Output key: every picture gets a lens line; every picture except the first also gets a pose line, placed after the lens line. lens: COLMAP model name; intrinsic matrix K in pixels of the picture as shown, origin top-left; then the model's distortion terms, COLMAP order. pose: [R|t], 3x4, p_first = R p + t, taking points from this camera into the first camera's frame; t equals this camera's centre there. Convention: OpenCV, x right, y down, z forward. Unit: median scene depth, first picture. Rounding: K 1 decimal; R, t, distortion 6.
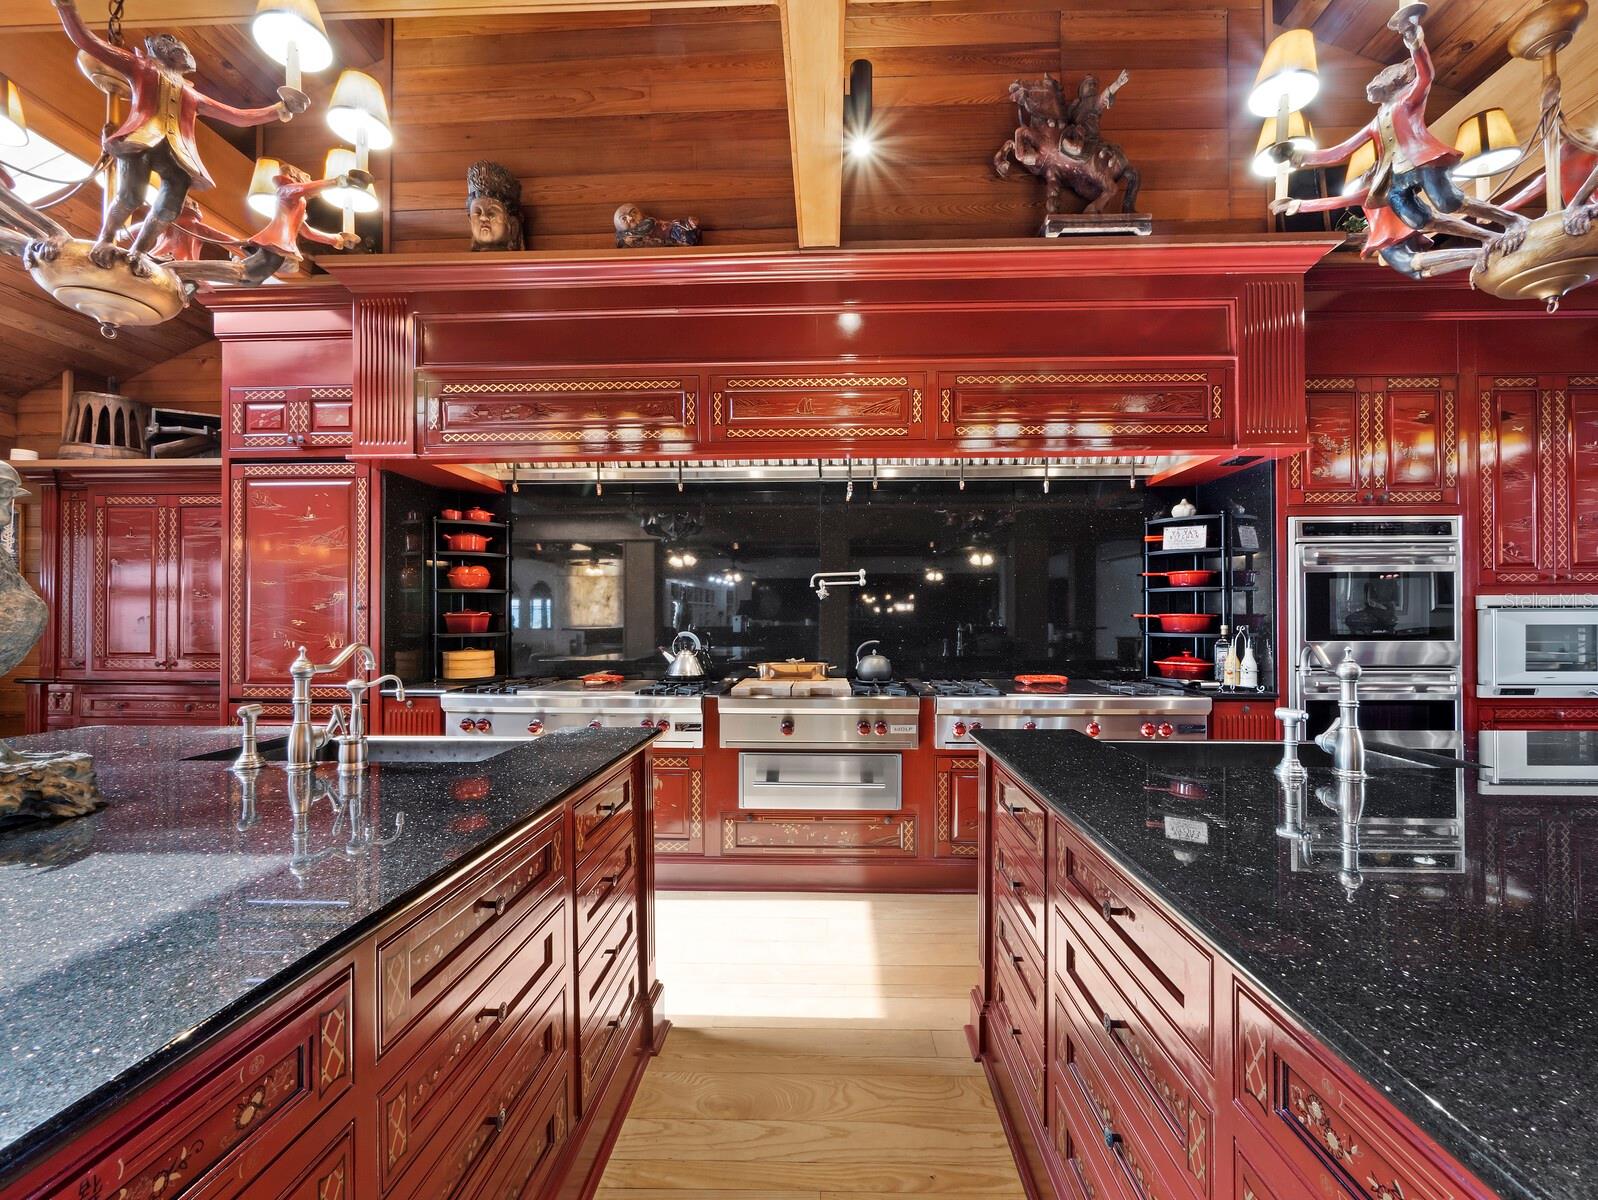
lens RADIAL K [[672.9, 0, 800.6], [0, 672.9, 610.4], [0, 0, 1]] dist [-0.004941, -0.000501]
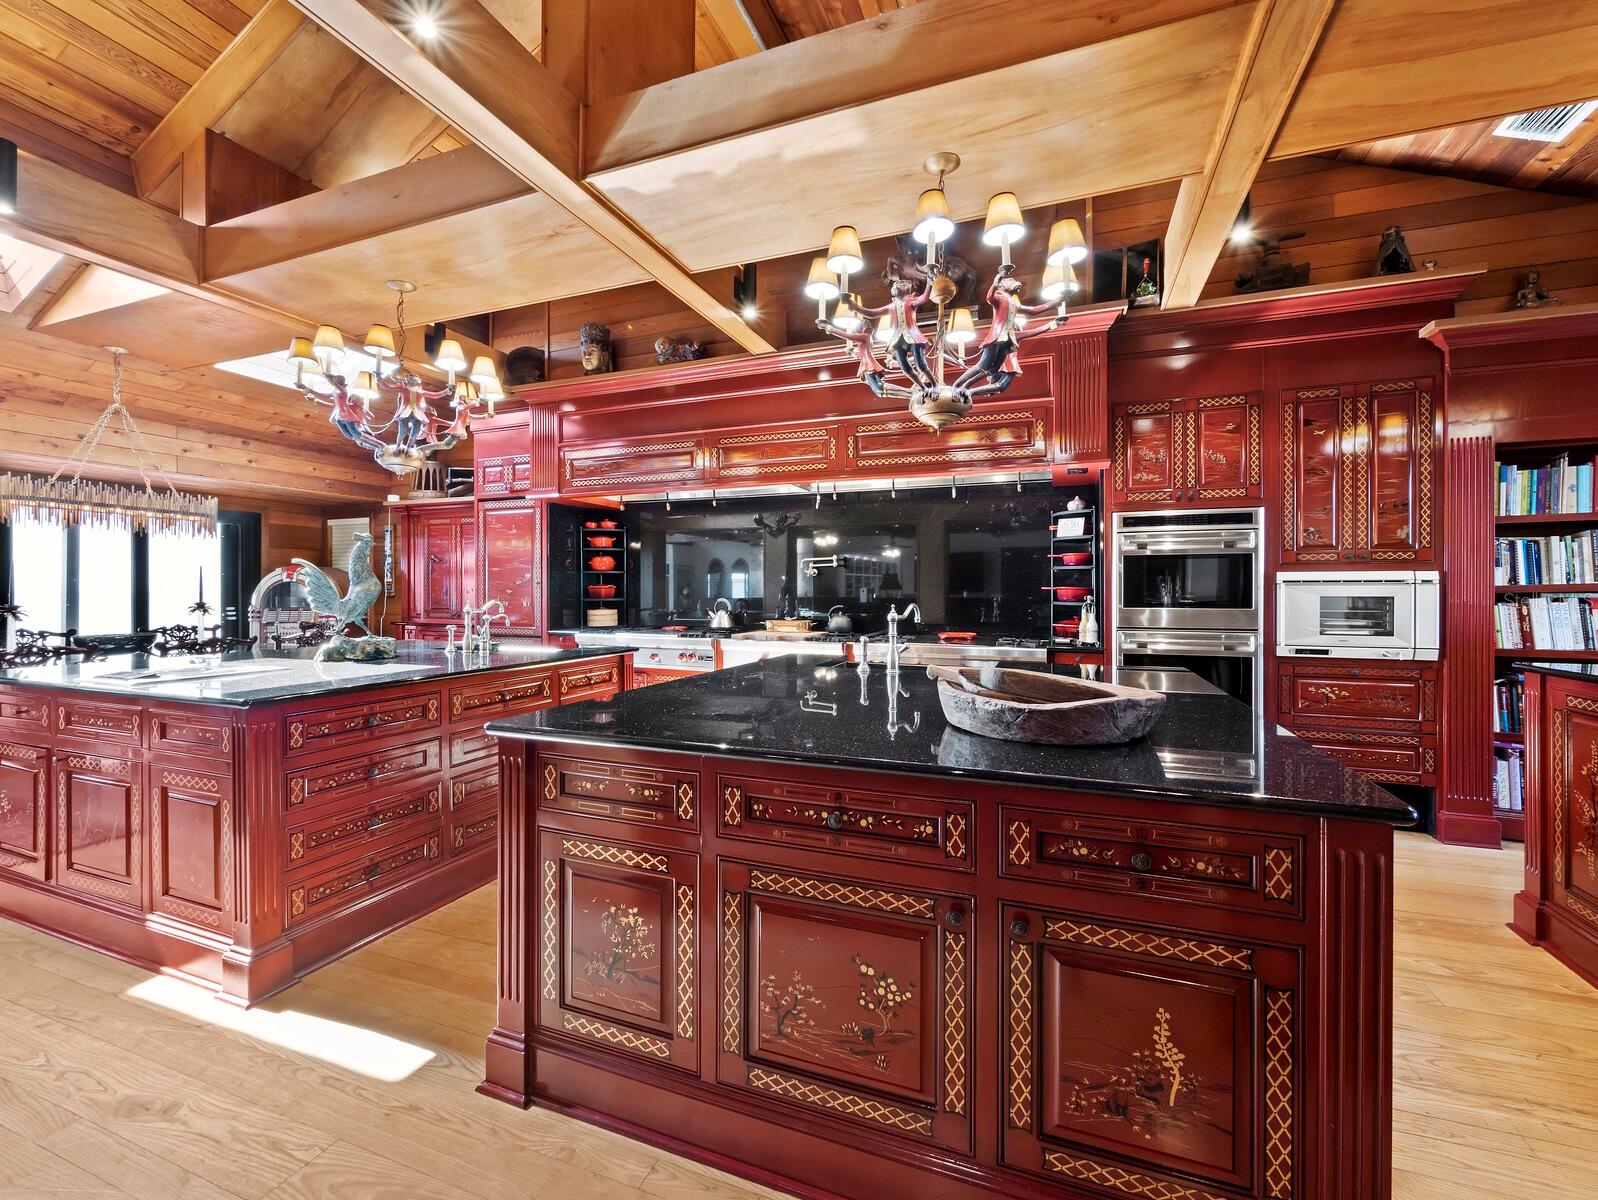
lens RADIAL K [[672.9, 0, 805.3], [0, 672.9, 592.4], [0, 0, 1]] dist [-0.004941, -0.000501]
pose [[0.944931, 0.003723, -0.327247, 0.577511], [0.001664, 0.999868, 0.016182, -0.006558], [0.327264, -0.015835, 0.944800, -0.423000]]
